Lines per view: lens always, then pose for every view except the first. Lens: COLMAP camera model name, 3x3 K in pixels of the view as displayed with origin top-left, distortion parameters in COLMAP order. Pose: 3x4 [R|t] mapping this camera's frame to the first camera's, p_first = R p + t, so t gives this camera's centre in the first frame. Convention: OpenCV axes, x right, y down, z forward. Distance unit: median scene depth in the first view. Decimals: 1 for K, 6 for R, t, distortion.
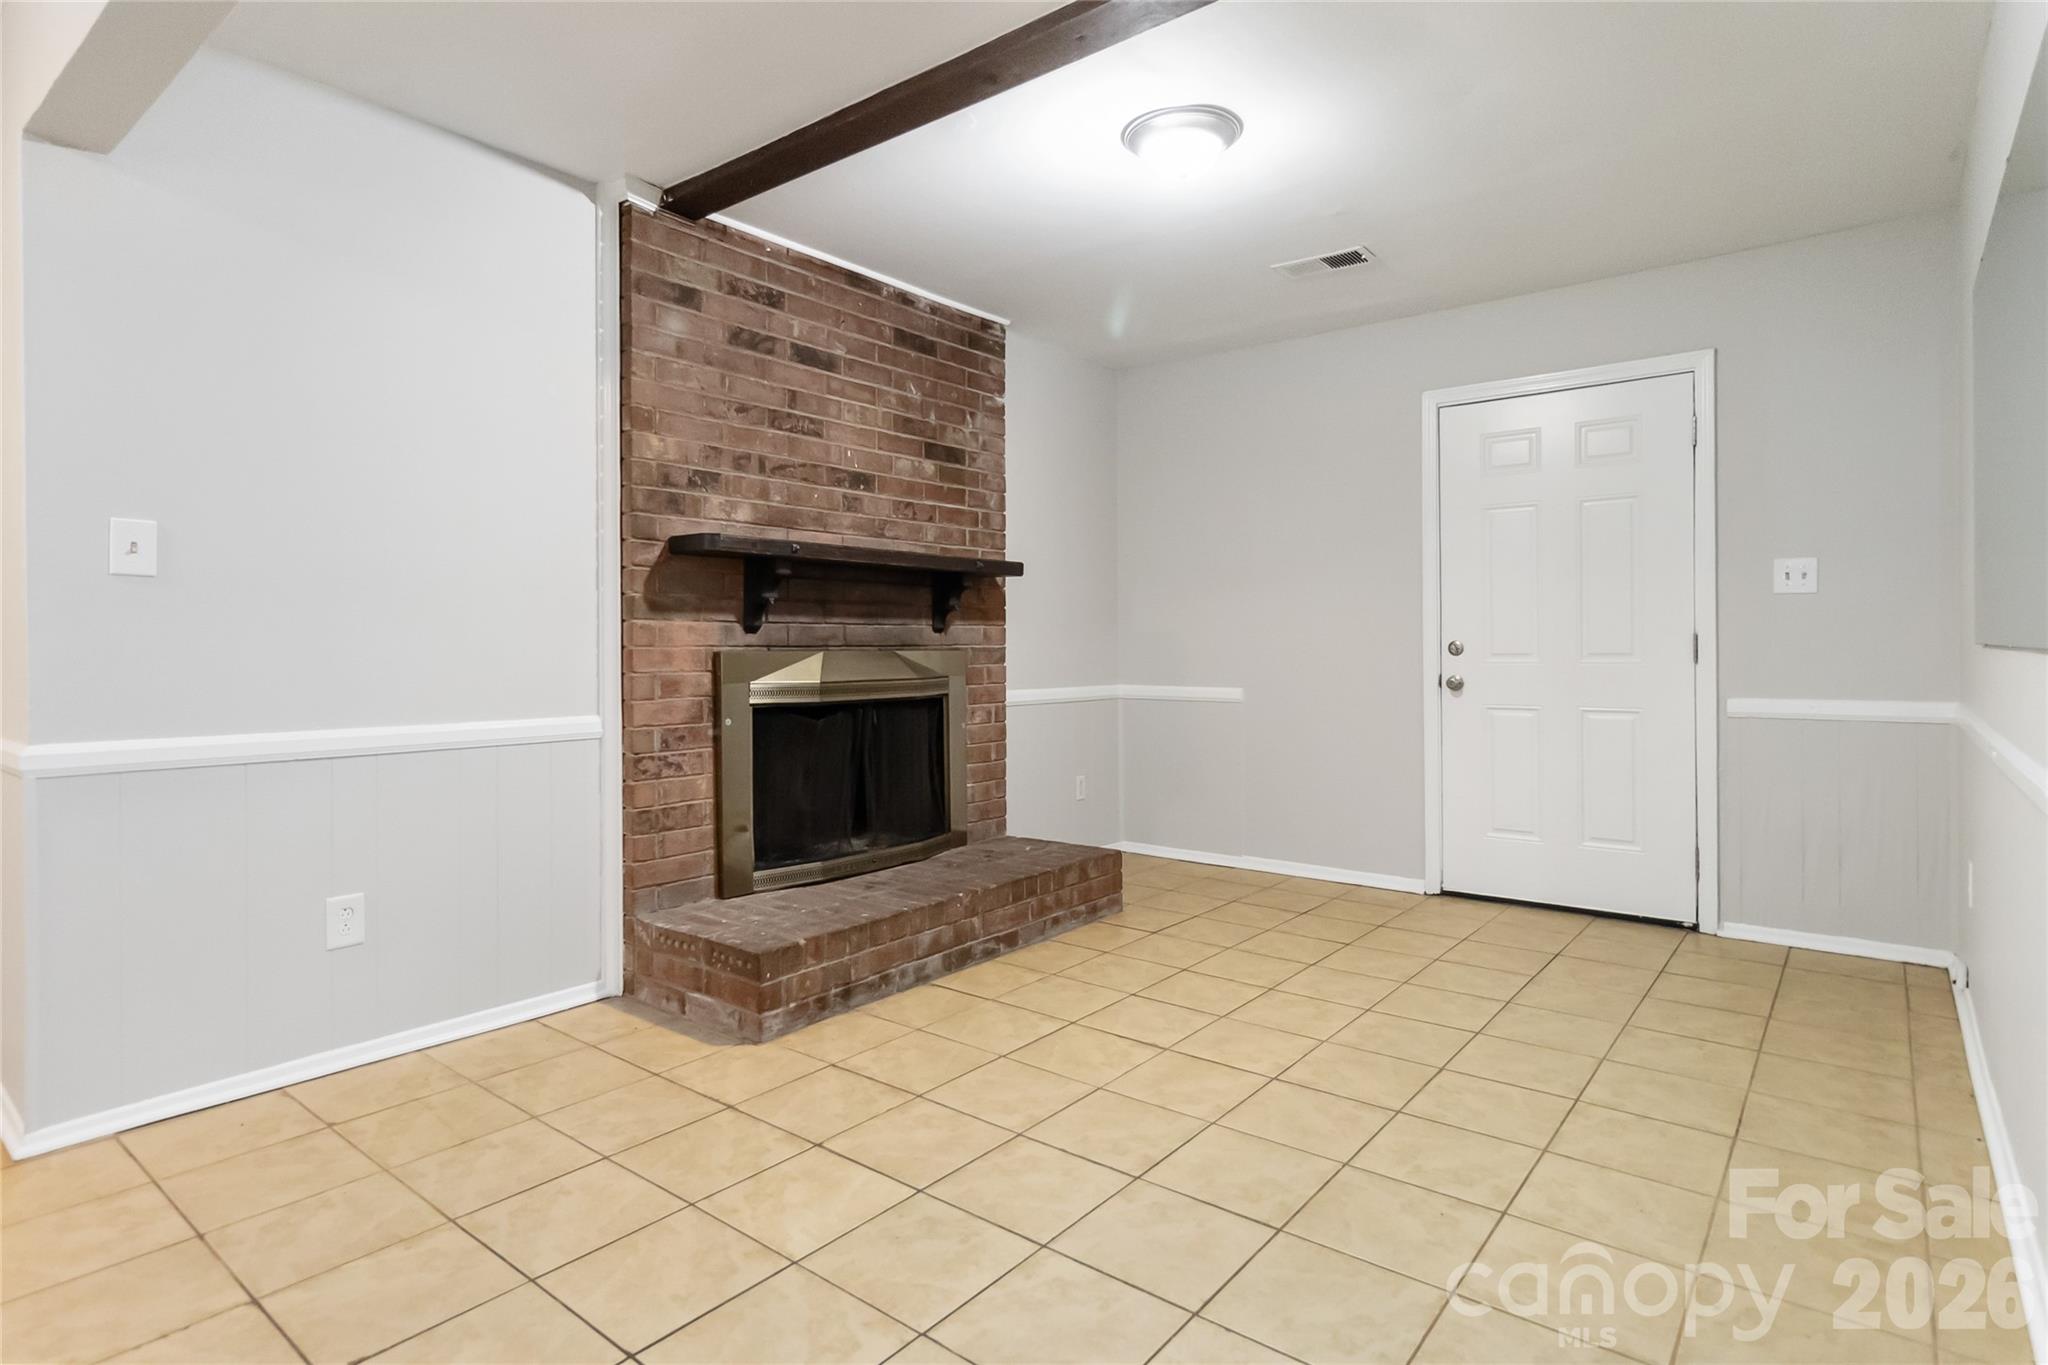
lens RADIAL K [[1051.4, 0, 1017.0], [0, 1051.4, 652.7], [0, 0, 1]] dist [-0.001659, -0.001145]
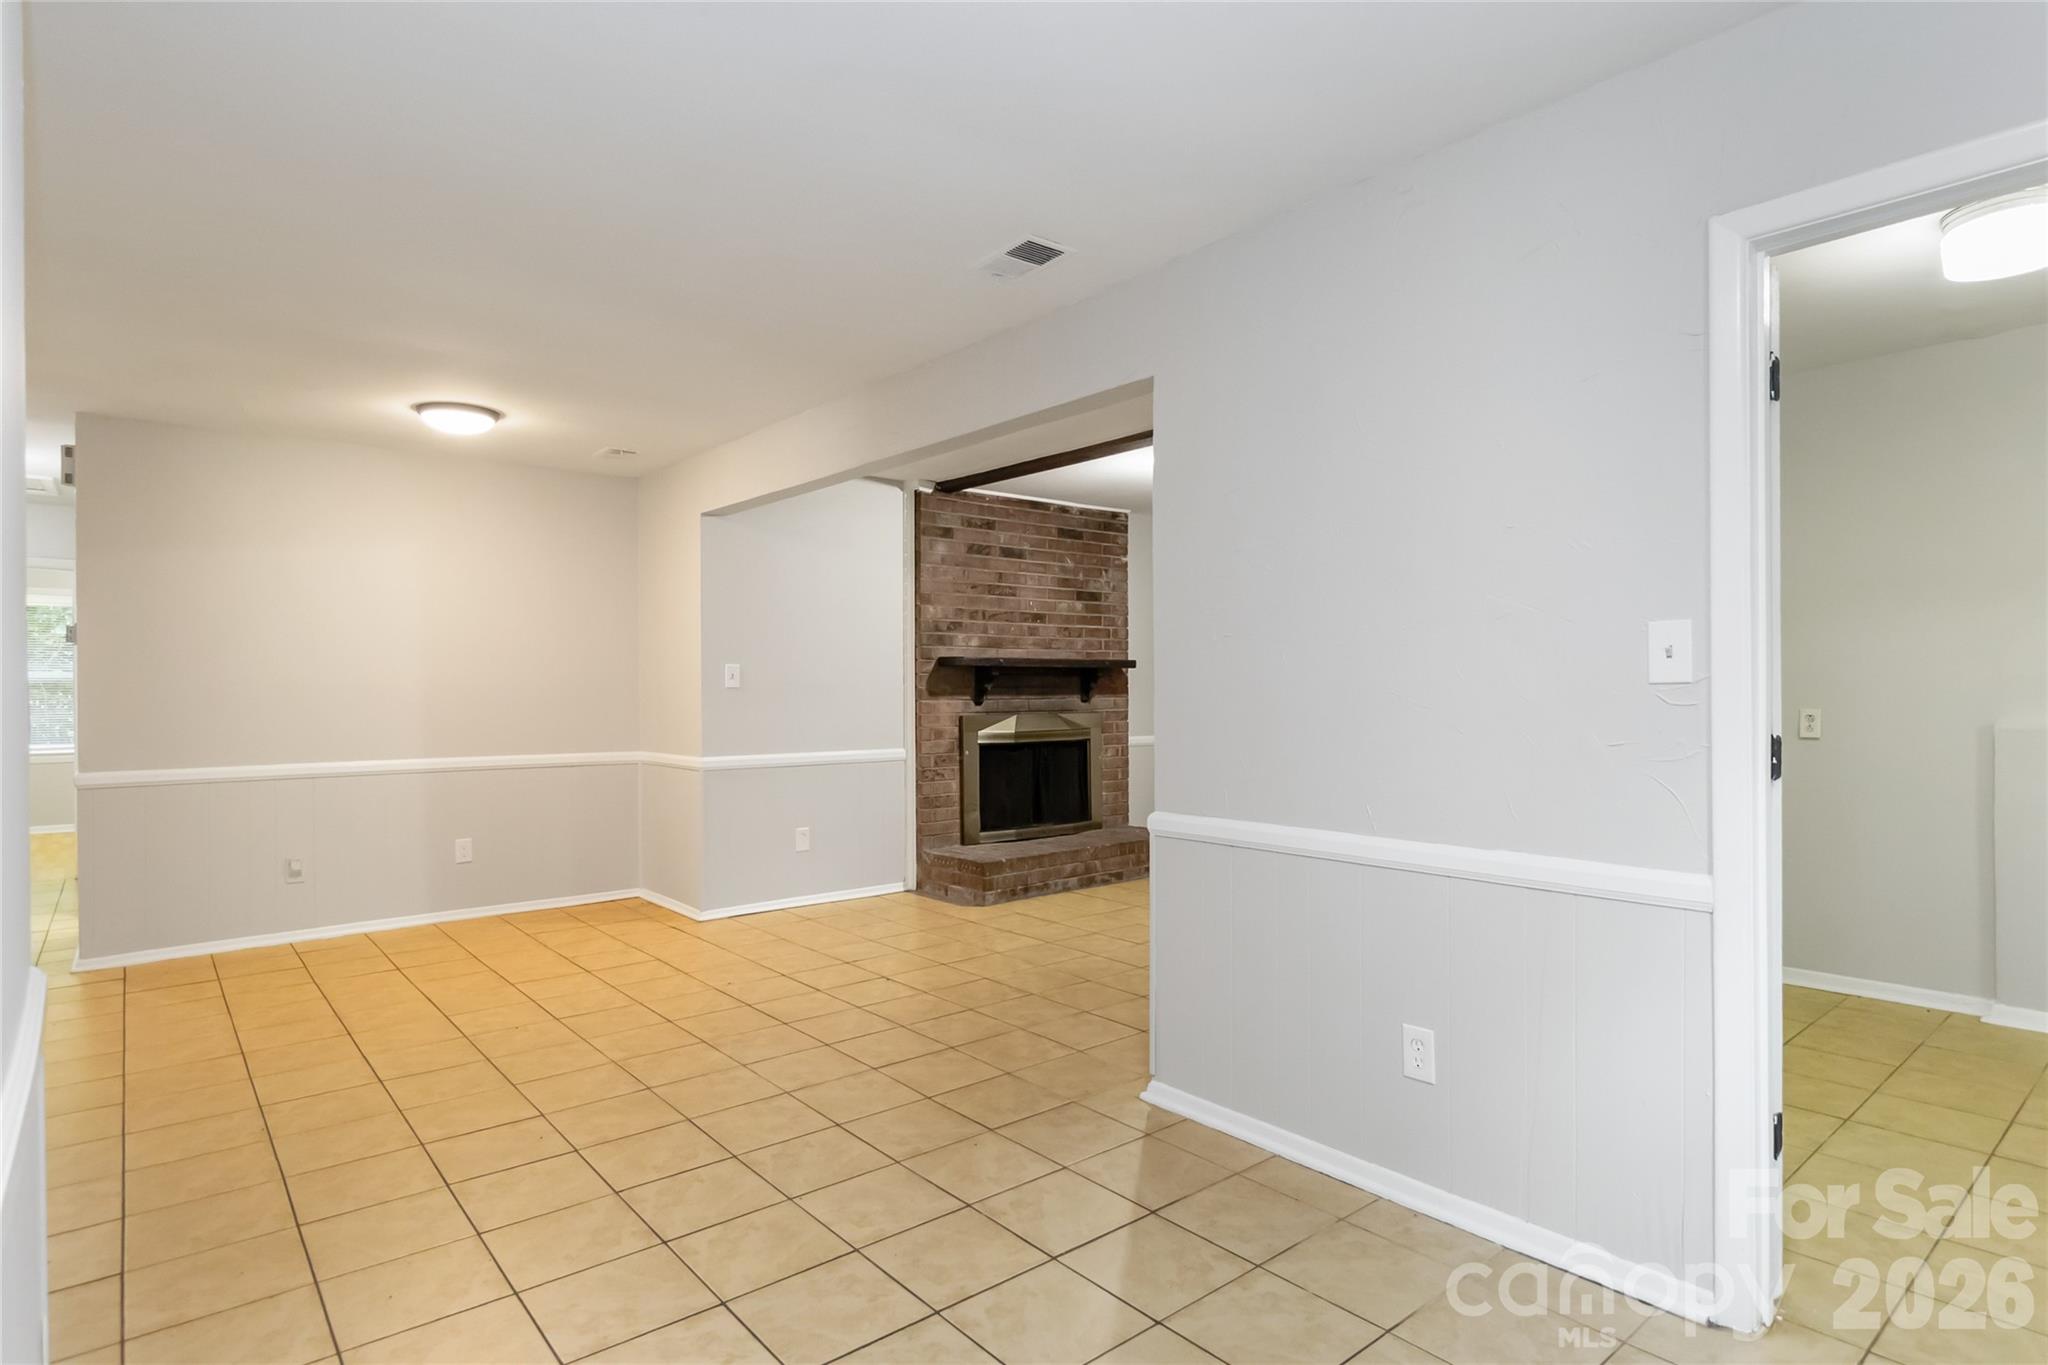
lens RADIAL K [[1061.1, 0, 1025.1], [0, 1061.1, 684.3], [0, 0, 1]] dist [0.001780, 0.000018]
pose [[0.981920, -0.001501, -0.189288, 0.187139], [-0.000322, 0.999954, -0.009604, -0.038587], [0.189294, 0.009491, 0.981875, -0.842404]]
